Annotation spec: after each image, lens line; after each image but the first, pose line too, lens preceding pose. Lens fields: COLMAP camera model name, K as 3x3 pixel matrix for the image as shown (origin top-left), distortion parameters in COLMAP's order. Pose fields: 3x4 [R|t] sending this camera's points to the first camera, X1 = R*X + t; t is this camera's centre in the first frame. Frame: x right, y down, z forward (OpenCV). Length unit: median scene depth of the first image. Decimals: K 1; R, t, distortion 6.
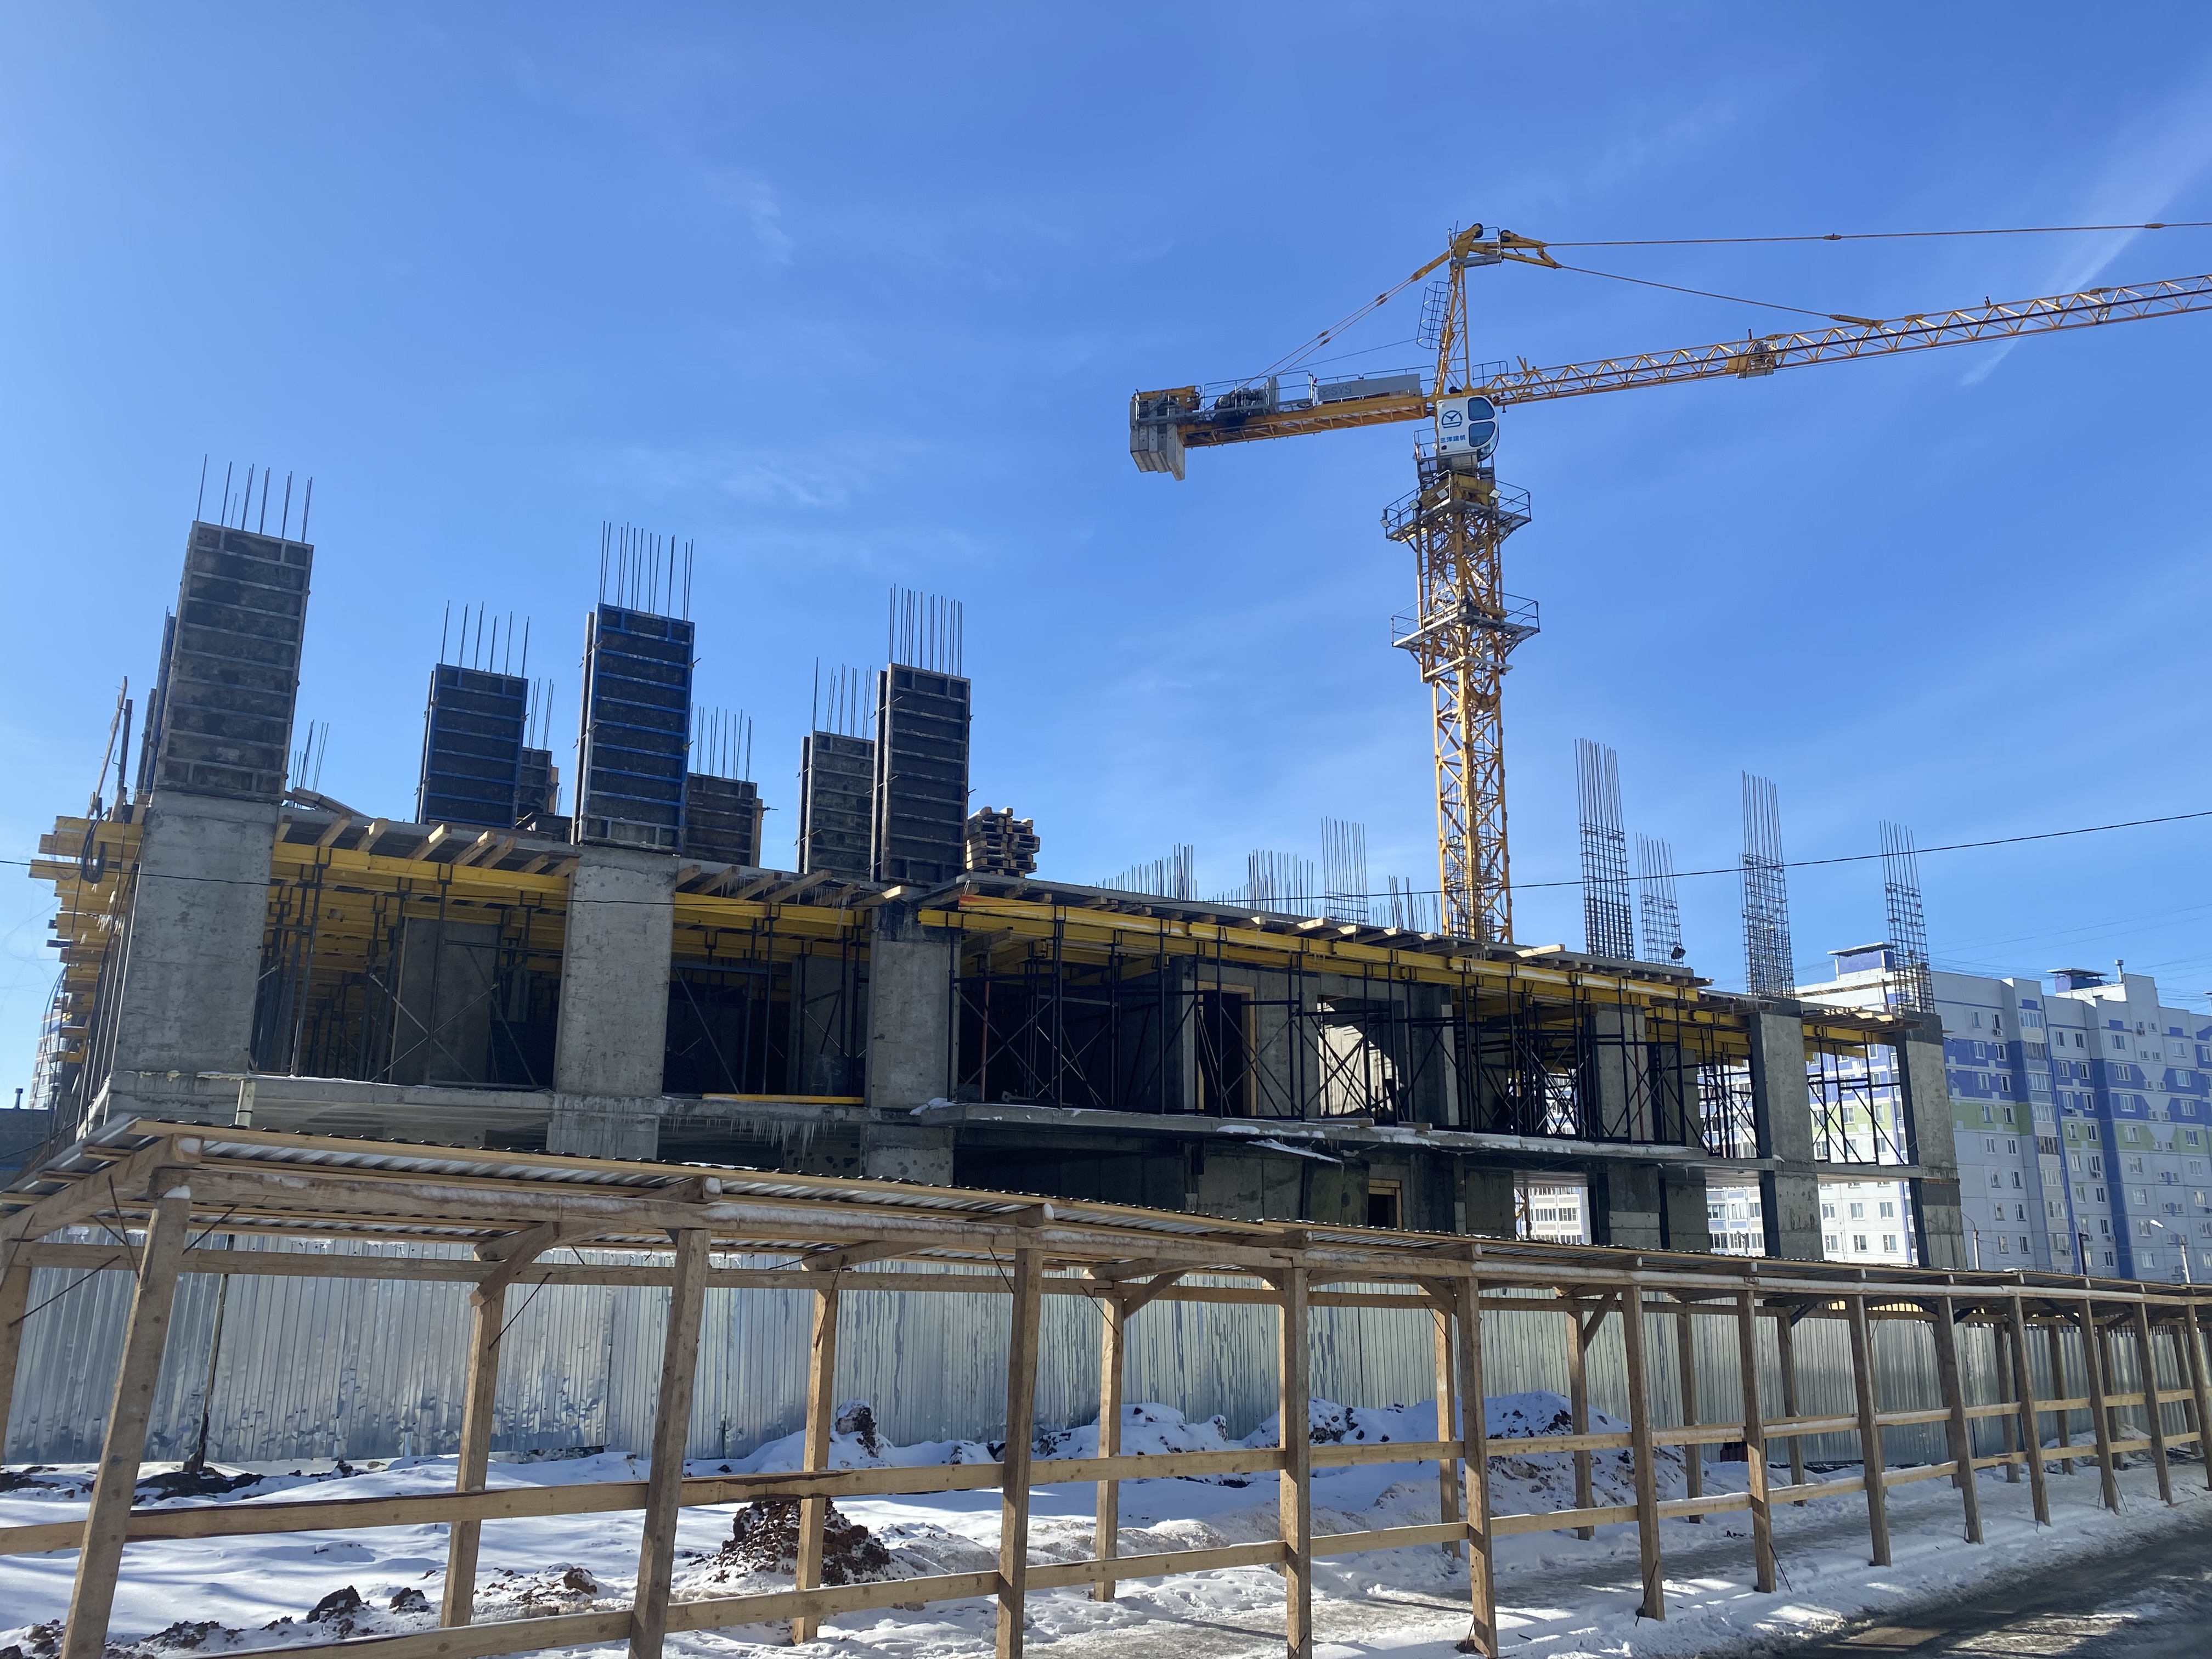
lens RADIAL K [[1661.4, 0, 1095.3], [0, 1661.4, 880.5], [0, 0, 1]] dist [0.057976, -0.170147]
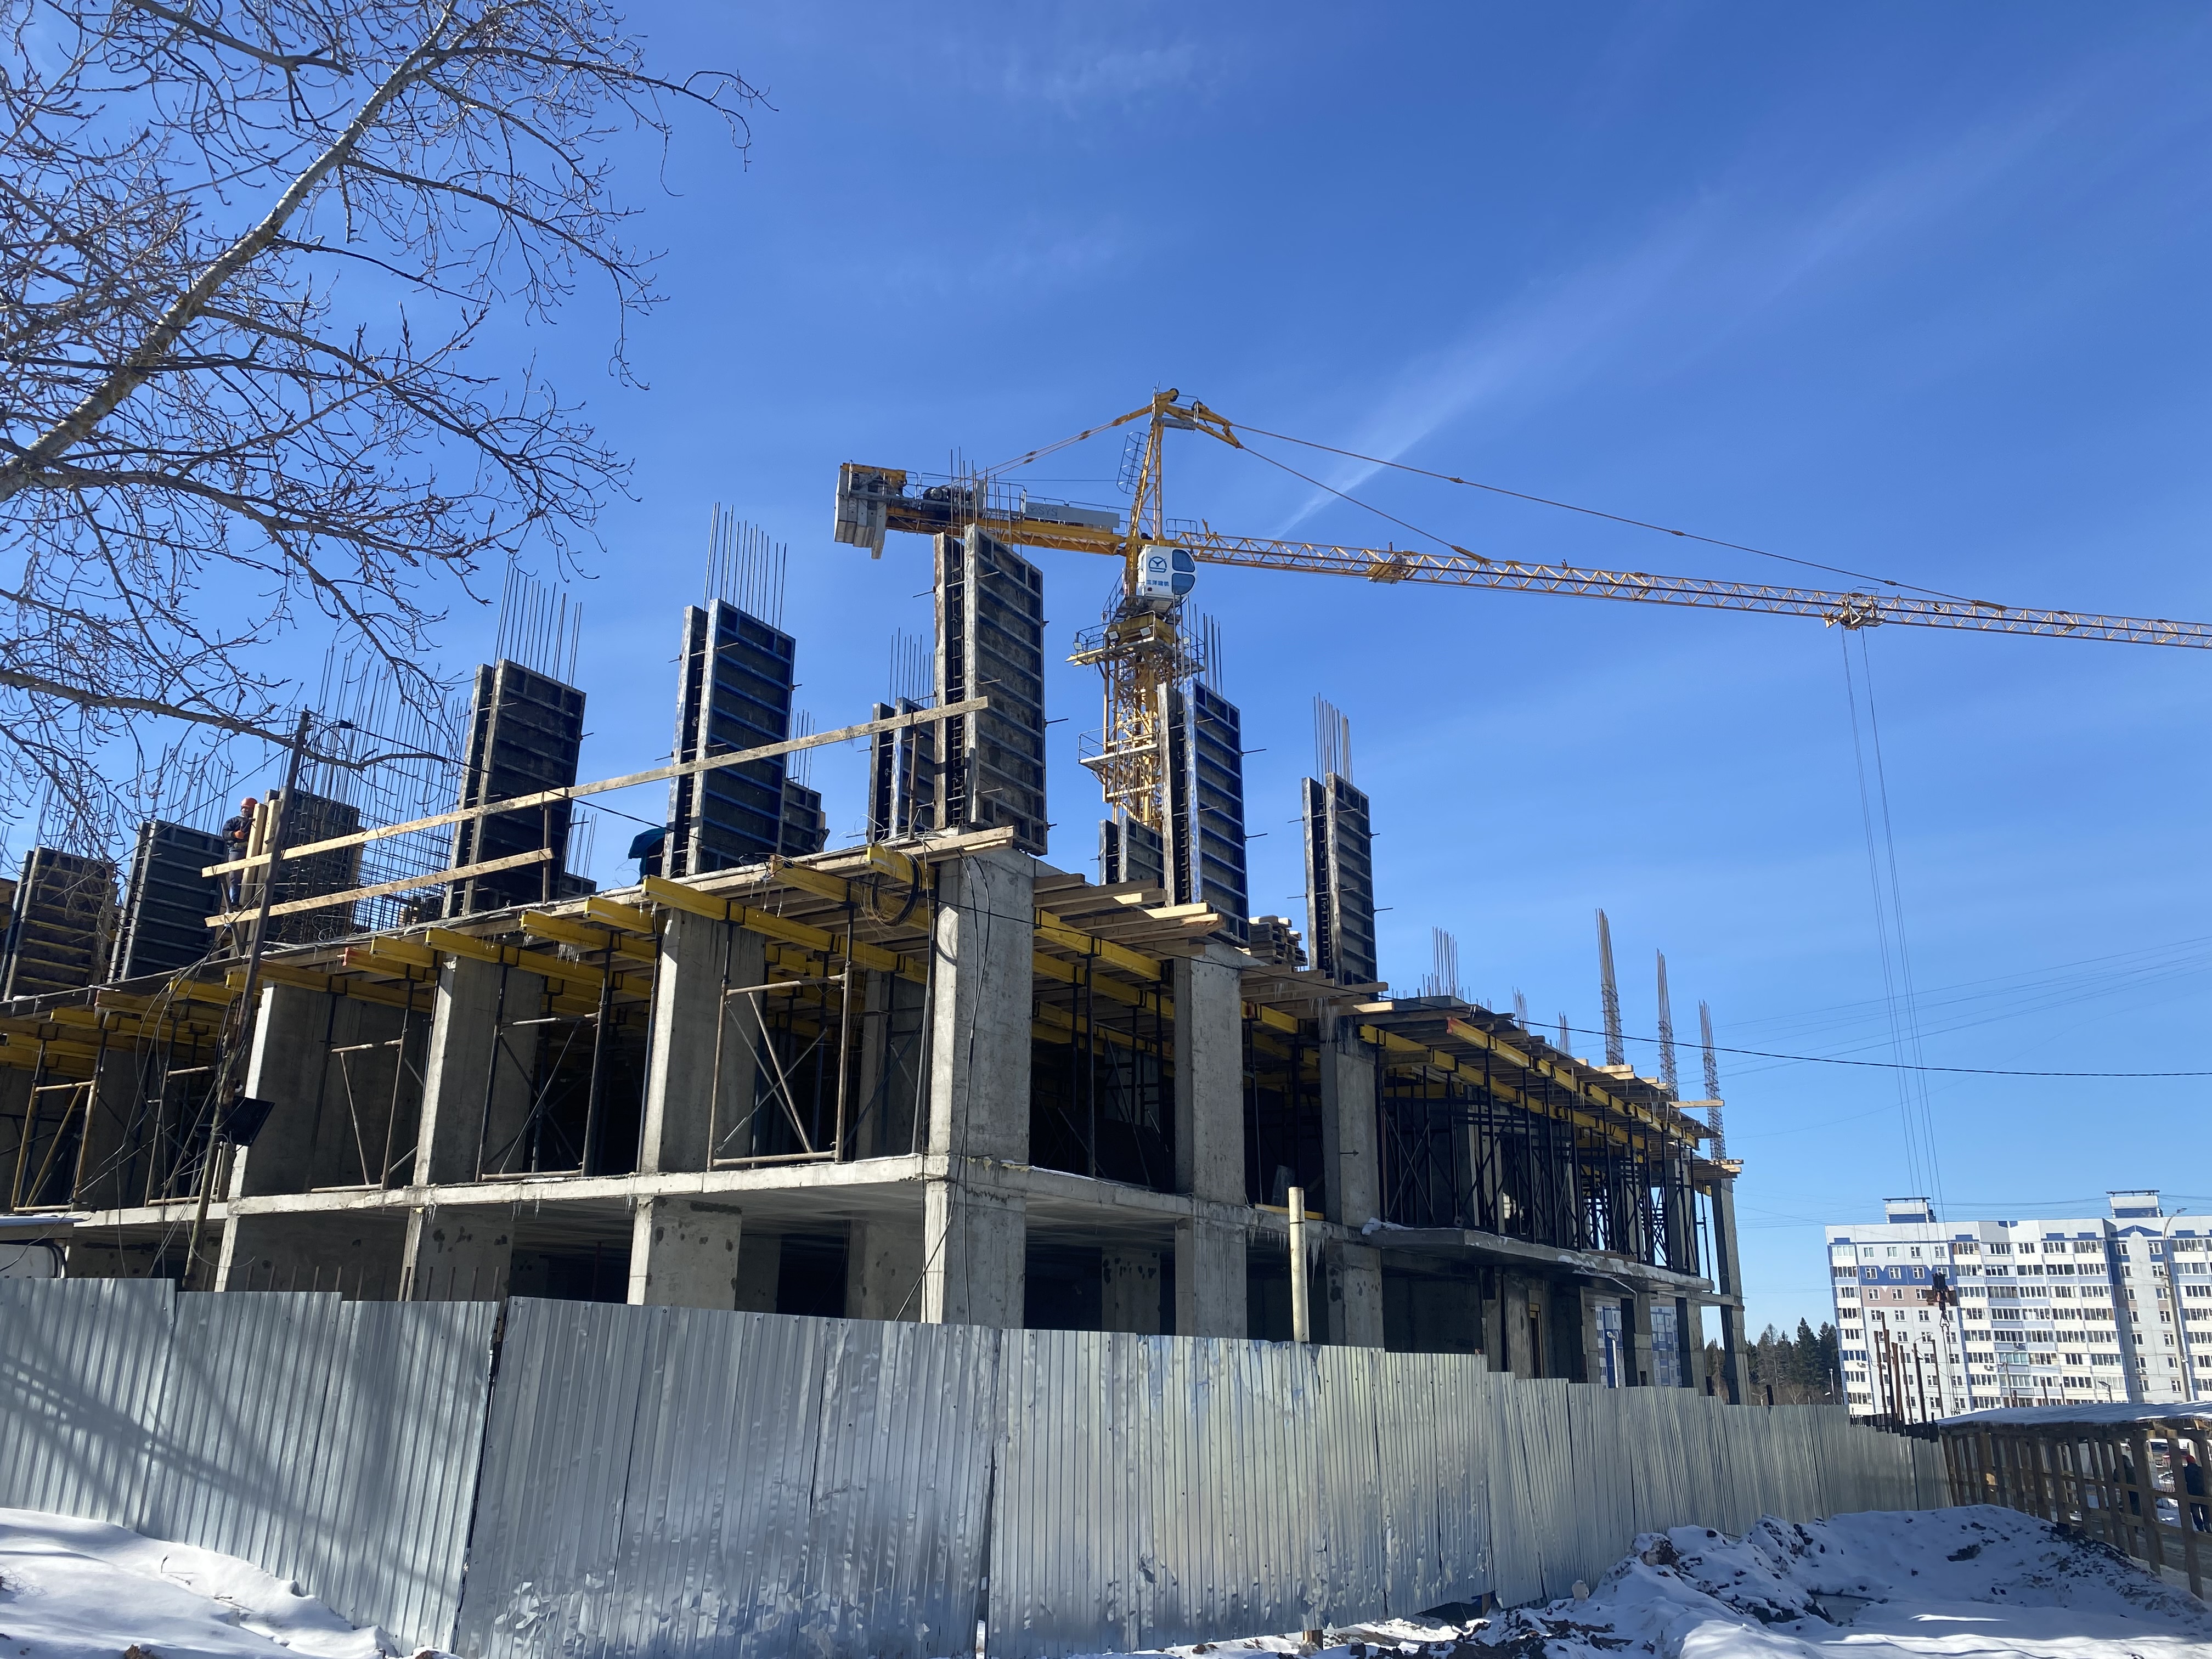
lens RADIAL K [[1661.4, 0, 1095.3], [0, 1661.4, 880.5], [0, 0, 1]] dist [0.057976, -0.170147]
pose [[0.889760, 0.134386, 0.436196, -0.246240], [-0.111874, 0.990733, -0.077028, 0.009916], [-0.442505, 0.019738, 0.896549, 0.064115]]
